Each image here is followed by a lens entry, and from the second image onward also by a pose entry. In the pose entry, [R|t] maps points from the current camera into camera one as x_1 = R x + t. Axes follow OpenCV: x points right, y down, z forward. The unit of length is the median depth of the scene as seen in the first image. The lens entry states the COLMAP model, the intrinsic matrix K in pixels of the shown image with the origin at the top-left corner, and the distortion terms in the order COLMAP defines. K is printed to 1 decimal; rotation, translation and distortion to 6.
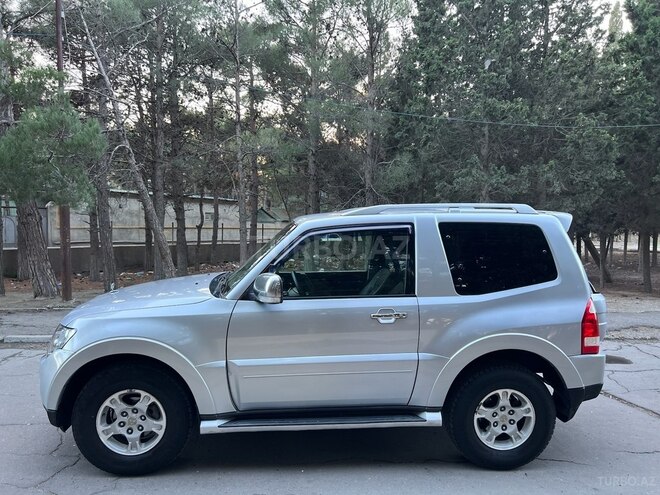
lens RADIAL K [[498.8, 0, 329.5], [0, 498.8, 251.1], [0, 0, 1]] dist [0.045582, -0.049157]
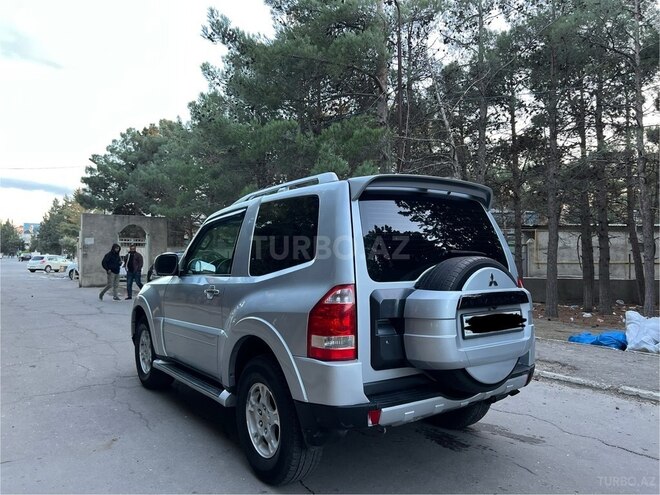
lens RADIAL K [[498.8, 0, 335.2], [0, 498.8, 246.5], [0, 0, 1]] dist [0.045582, -0.049157]
pose [[0.518447, -0.032948, -0.854475, 1.172368], [-0.047503, 0.996605, -0.067251, 0.089264], [0.853789, 0.075456, 0.515121, 0.639951]]
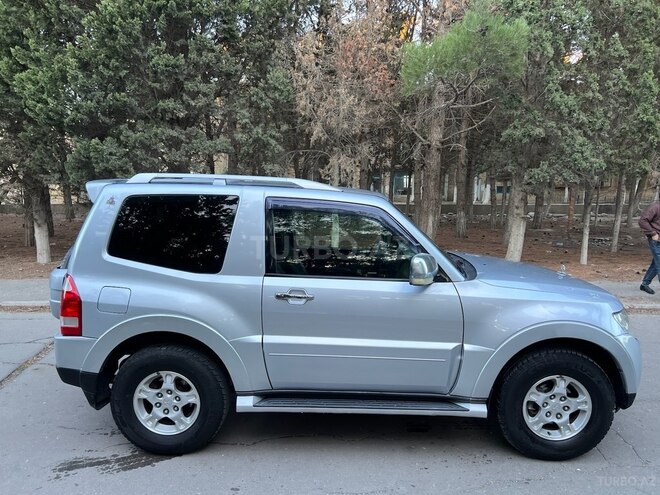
lens RADIAL K [[498.8, 0, 330.0], [0, 498.8, 250.7], [0, 0, 1]] dist [0.045582, -0.049157]
pose [[-0.994634, -0.035795, 0.097071, -0.083426], [-0.015877, 0.979938, 0.198669, -0.177183], [-0.102235, 0.196061, -0.975248, 2.345369]]
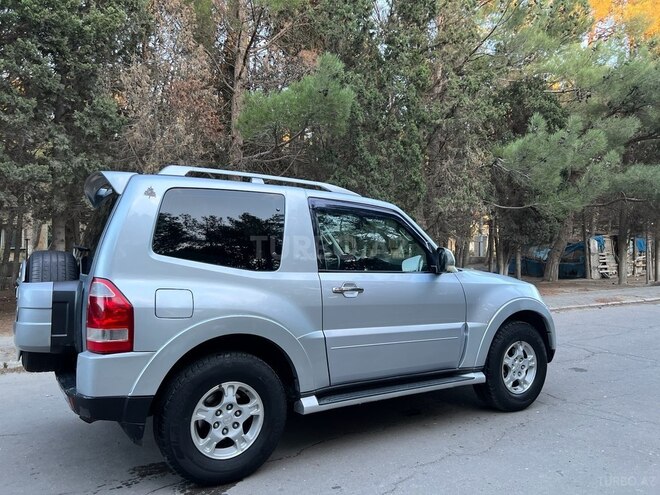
lens RADIAL K [[498.8, 0, 334.0], [0, 498.8, 250.2], [0, 0, 1]] dist [0.045582, -0.049157]
pose [[-0.893842, -0.019757, -0.447946, 0.528792], [-0.048187, 0.997476, 0.052159, -0.035120], [0.445785, 0.068207, -0.892538, 2.311648]]
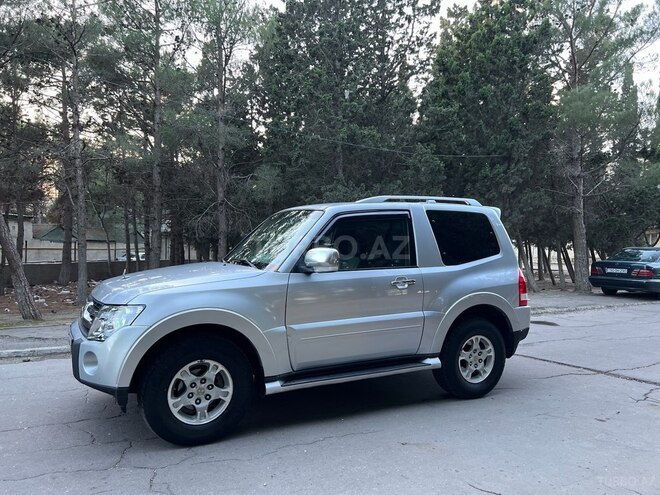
lens RADIAL K [[498.8, 0, 333.4], [0, 498.8, 254.5], [0, 0, 1]] dist [0.045582, -0.049157]
pose [[0.916444, -0.014583, 0.399896, -0.522456], [0.030616, 0.998962, -0.033734, 0.093940], [-0.398989, 0.043158, 0.915939, -0.068247]]
